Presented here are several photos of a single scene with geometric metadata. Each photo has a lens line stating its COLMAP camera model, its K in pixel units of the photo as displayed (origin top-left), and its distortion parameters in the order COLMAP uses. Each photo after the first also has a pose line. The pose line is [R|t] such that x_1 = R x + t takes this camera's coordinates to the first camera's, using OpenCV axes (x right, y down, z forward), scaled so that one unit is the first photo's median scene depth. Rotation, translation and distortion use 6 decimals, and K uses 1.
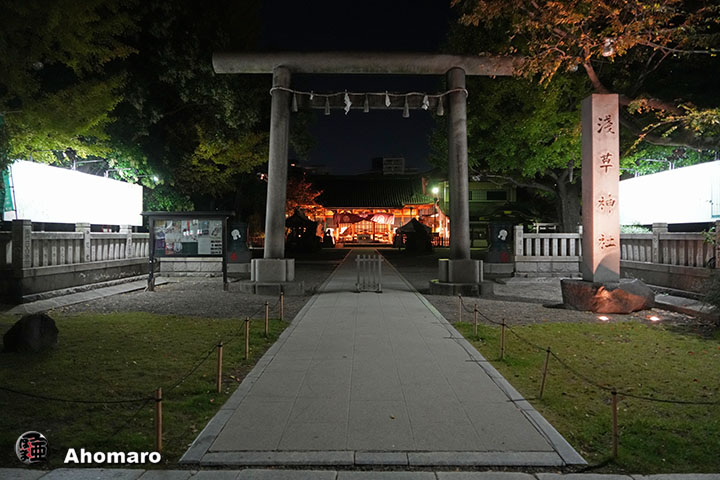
lens RADIAL K [[478.1, 0, 358.9], [0, 478.1, 231.9], [0, 0, 1]] dist [-0.046514, 0.030856]
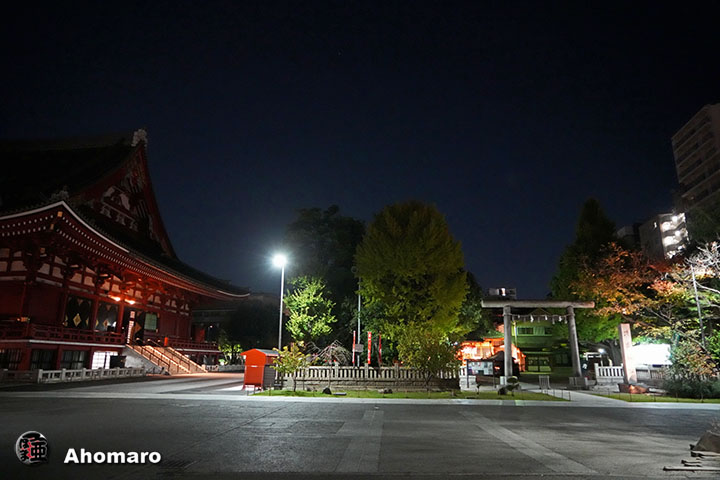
lens RADIAL K [[478.1, 0, 358.9], [0, 478.1, 231.9], [0, 0, 1]] dist [-0.046514, 0.030856]
pose [[0.998218, -0.006486, -0.059325, -0.871875], [-0.008525, 0.968383, -0.249324, -0.060979], [0.059066, 0.249385, 0.966601, -1.889213]]
